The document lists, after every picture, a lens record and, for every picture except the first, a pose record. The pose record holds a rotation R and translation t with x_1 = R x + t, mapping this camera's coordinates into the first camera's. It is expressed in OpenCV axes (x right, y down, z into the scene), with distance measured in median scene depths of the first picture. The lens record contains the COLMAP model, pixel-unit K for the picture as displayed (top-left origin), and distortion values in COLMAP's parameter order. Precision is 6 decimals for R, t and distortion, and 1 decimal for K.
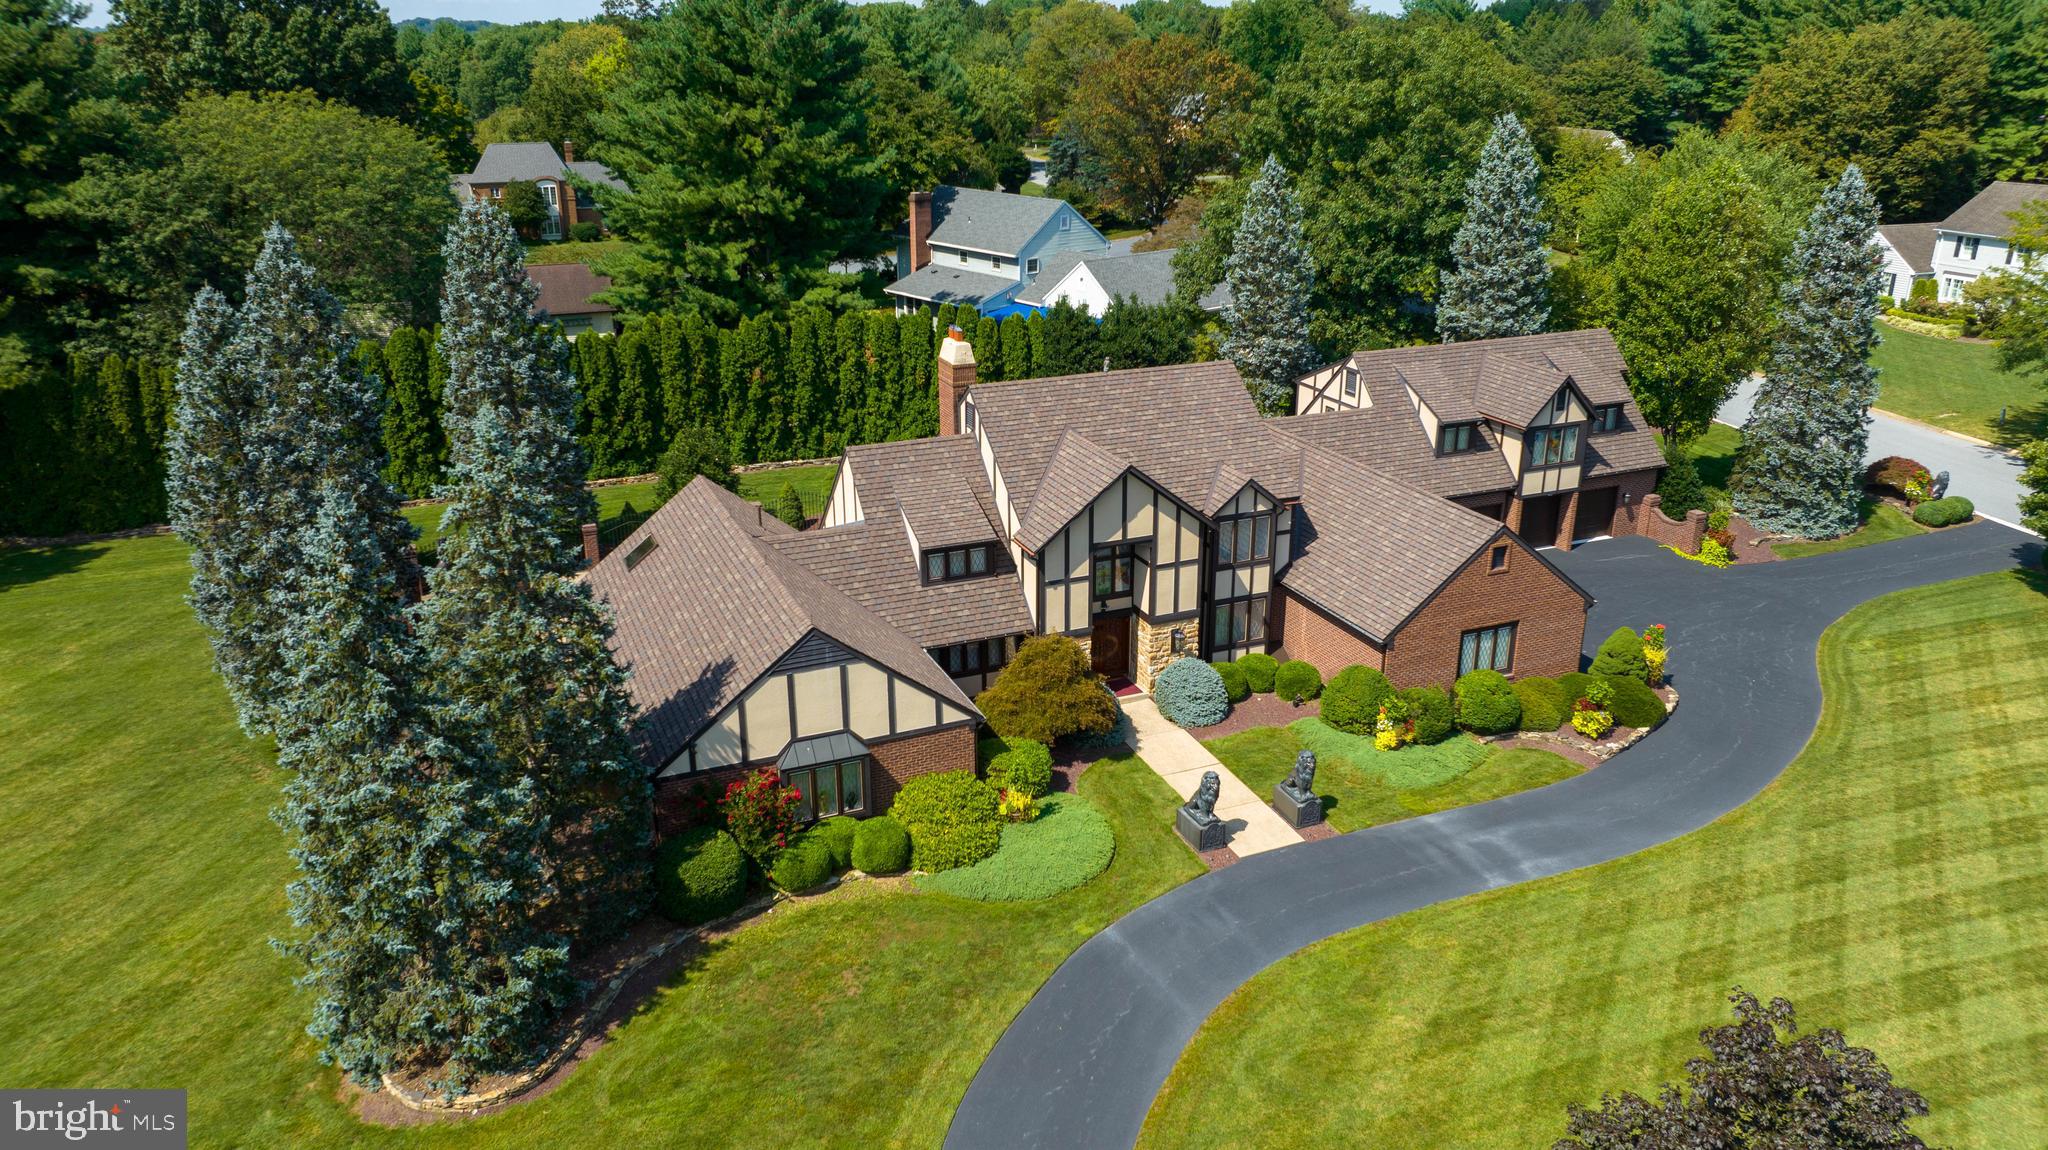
lens RADIAL K [[1415.4, 0, 1024.0], [0, 1415.4, 575.0], [0, 0, 1]] dist [-0.002035, 0.001808]
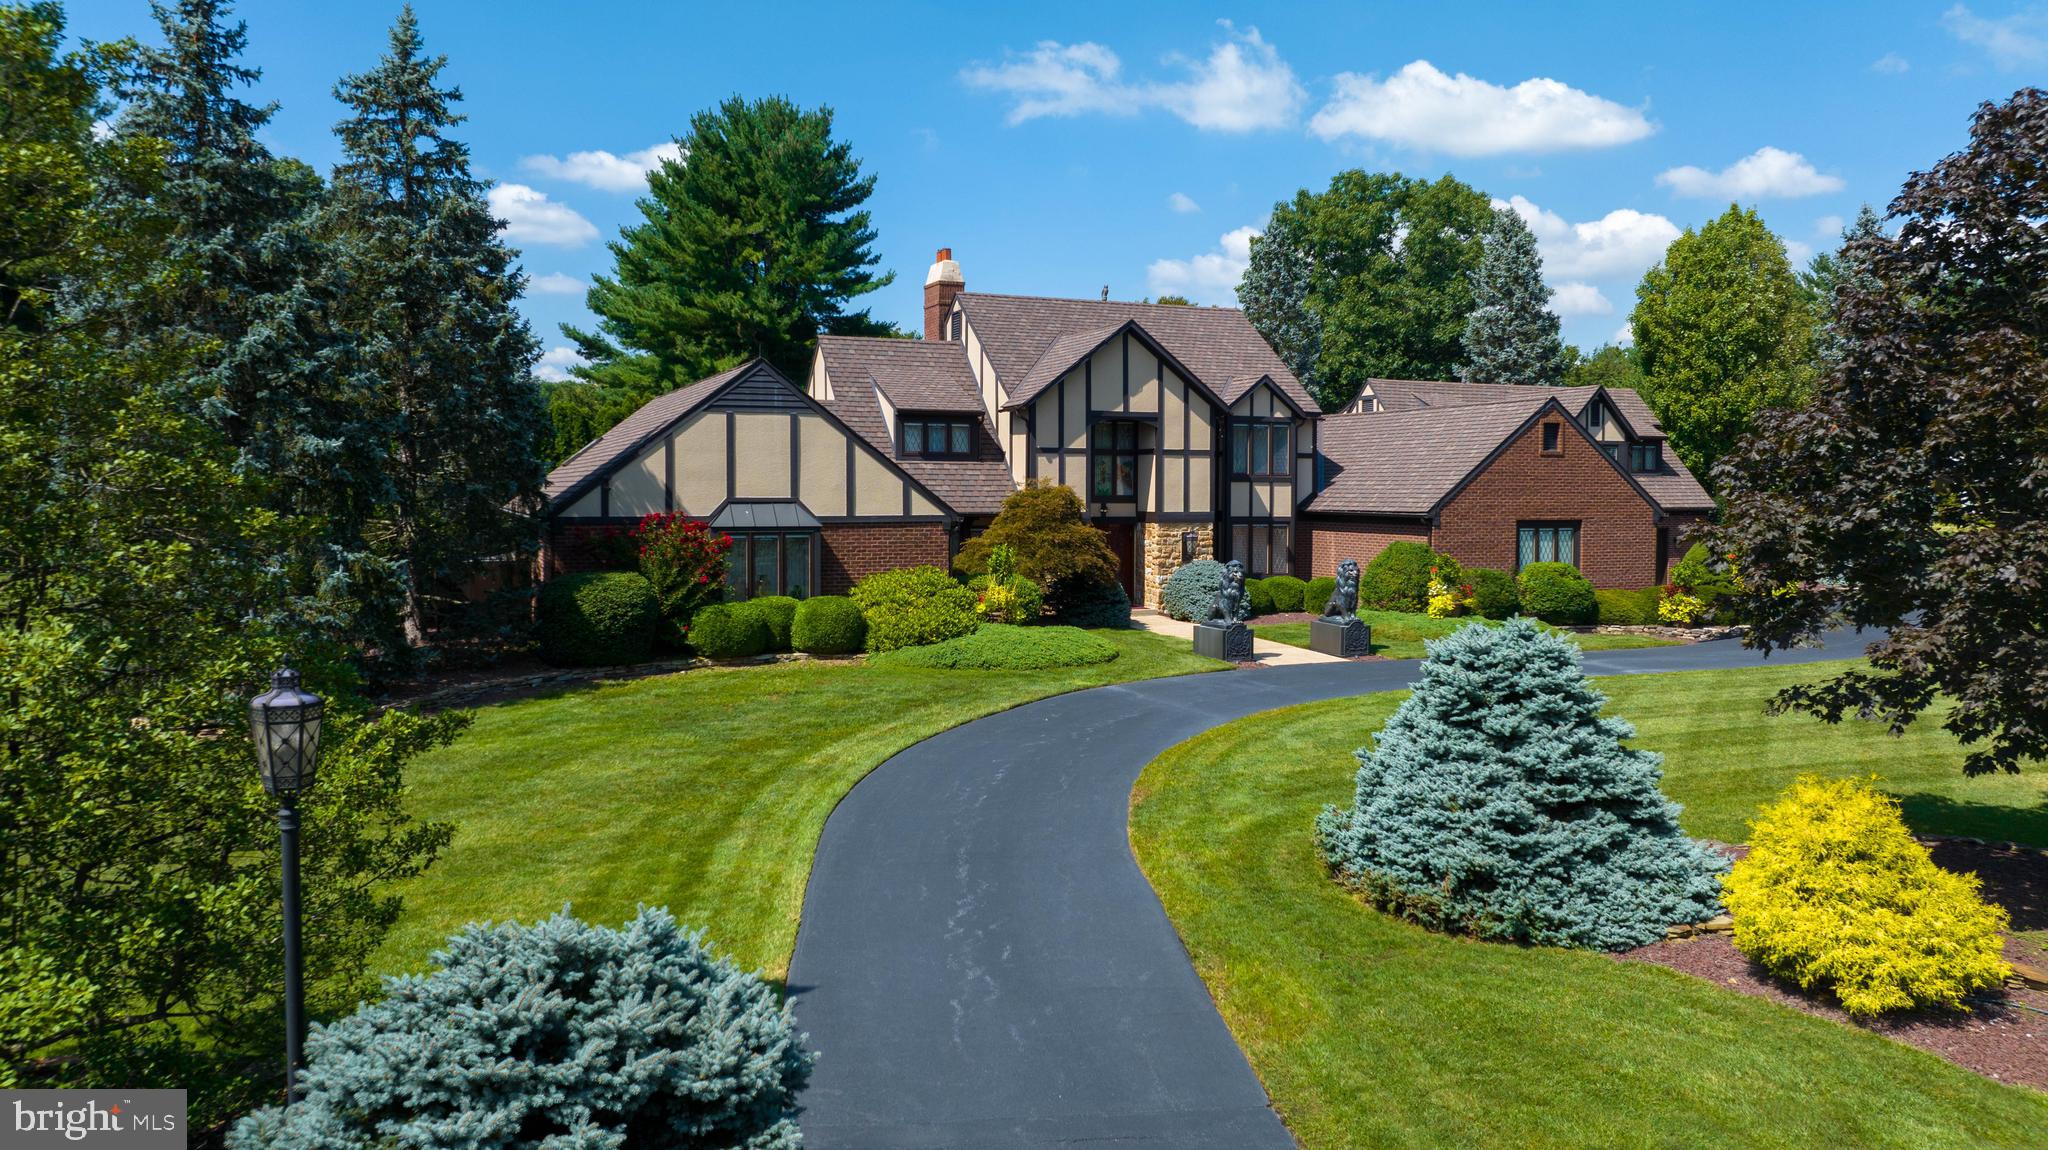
lens RADIAL K [[1432.8, 0, 1026.8], [0, 1432.8, 544.7], [0, 0, 1]] dist [-0.001639, -0.000704]
pose [[0.999963, 0.007728, -0.003690, 0.012124], [-0.008495, 0.949605, -0.313332, 0.325277], [0.001082, 0.313352, 0.949636, 0.167676]]
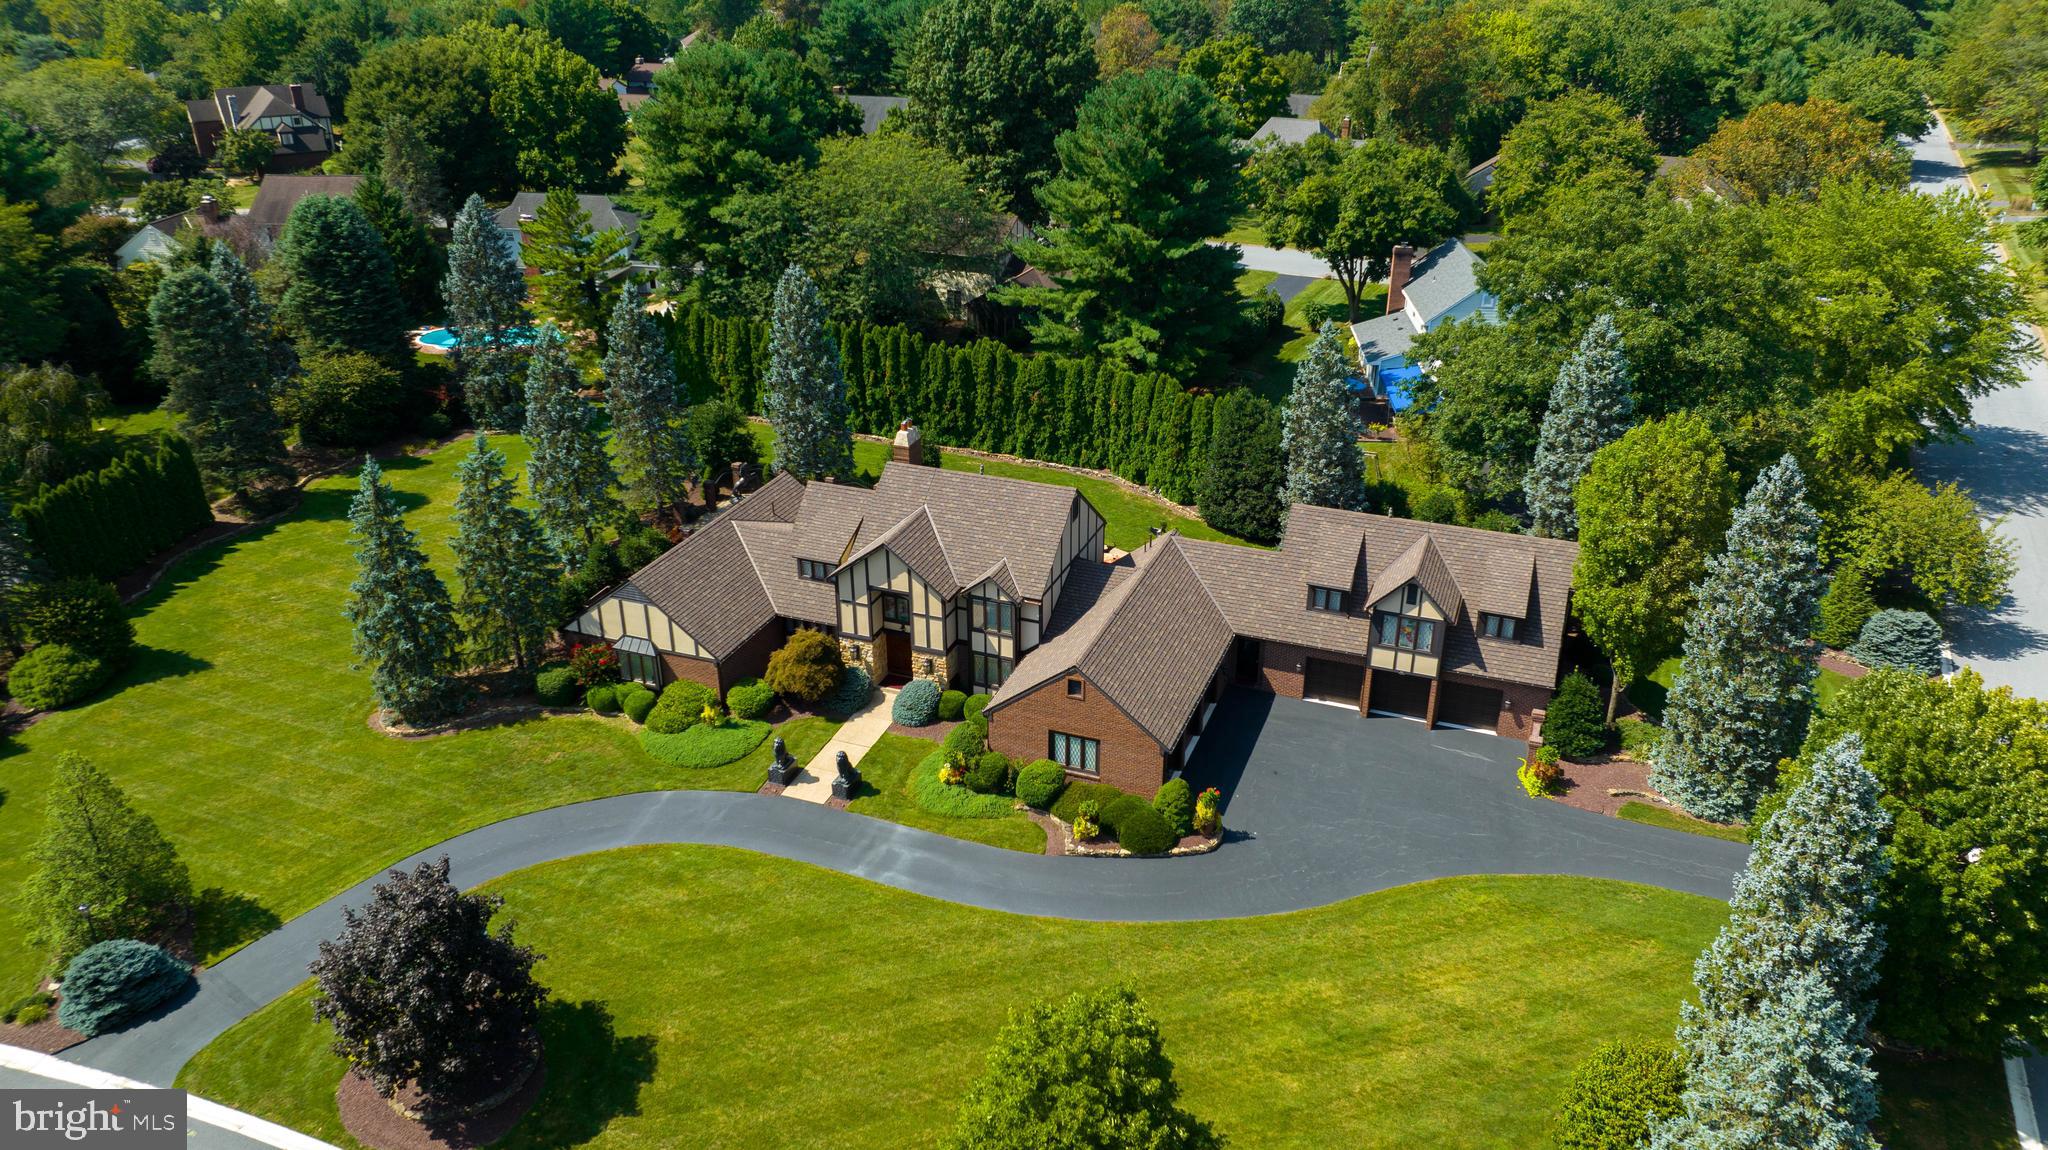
lens RADIAL K [[1415.4, 0, 1024.0], [0, 1415.4, 575.0], [0, 0, 1]] dist [-0.002035, 0.001808]
pose [[0.720674, 0.300836, -0.624601, 1.076609], [-0.245578, 0.953302, 0.175801, -0.329165], [0.648321, 0.026693, 0.760899, -0.052640]]
